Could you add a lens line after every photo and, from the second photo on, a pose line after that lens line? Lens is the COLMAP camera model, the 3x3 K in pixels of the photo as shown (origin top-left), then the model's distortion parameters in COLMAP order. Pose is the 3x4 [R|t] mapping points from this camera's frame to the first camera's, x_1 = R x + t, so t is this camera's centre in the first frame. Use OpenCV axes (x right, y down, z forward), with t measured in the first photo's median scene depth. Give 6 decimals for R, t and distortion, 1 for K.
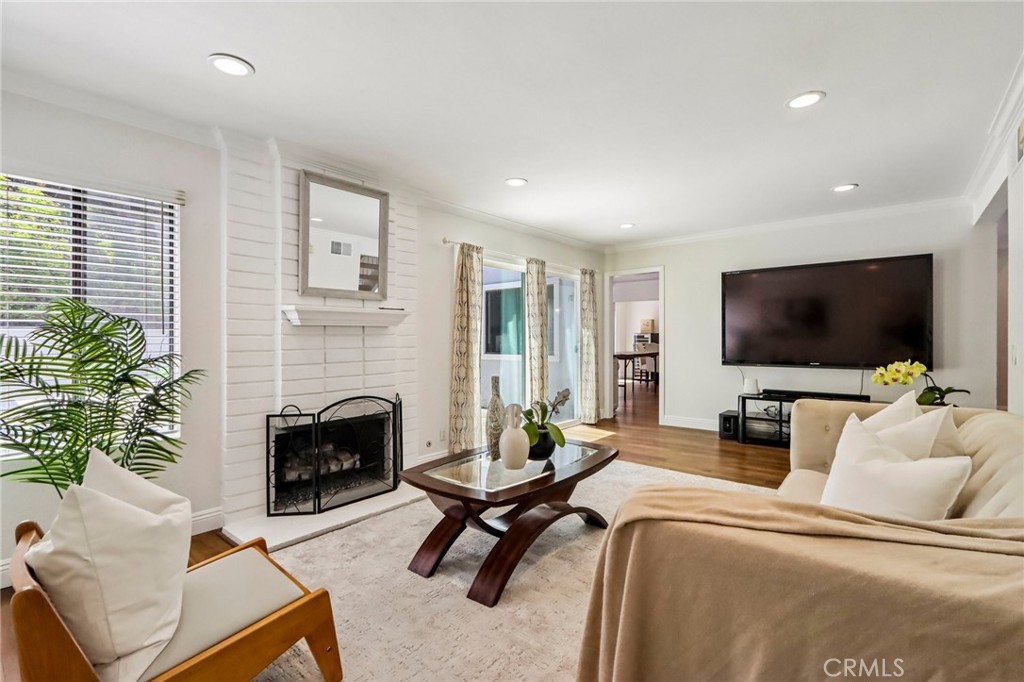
lens RADIAL K [[471.4, 0, 515.4], [0, 471.4, 342.7], [0, 0, 1]] dist [-0.000683, 0.000014]
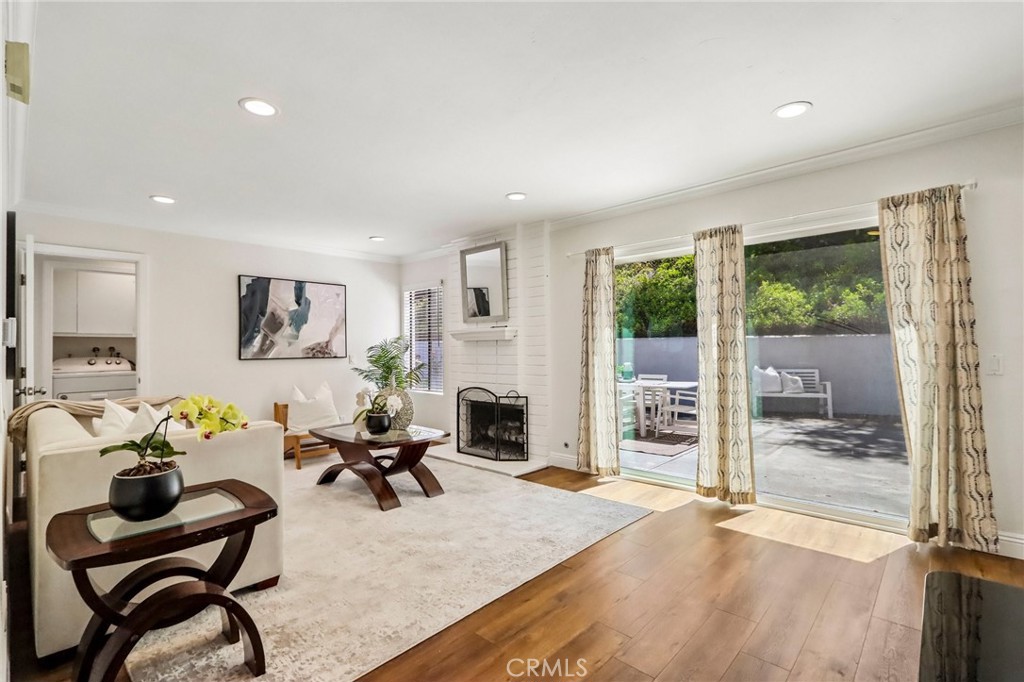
lens RADIAL K [[471.4, 0, 507.6], [0, 471.4, 336.7], [0, 0, 1]] dist [-0.000683, 0.000014]
pose [[-0.070451, 0.002262, -0.997513, 1.089033], [0.014671, 0.999892, 0.001231, -0.044992], [0.997407, -0.014548, -0.070476, 1.120371]]
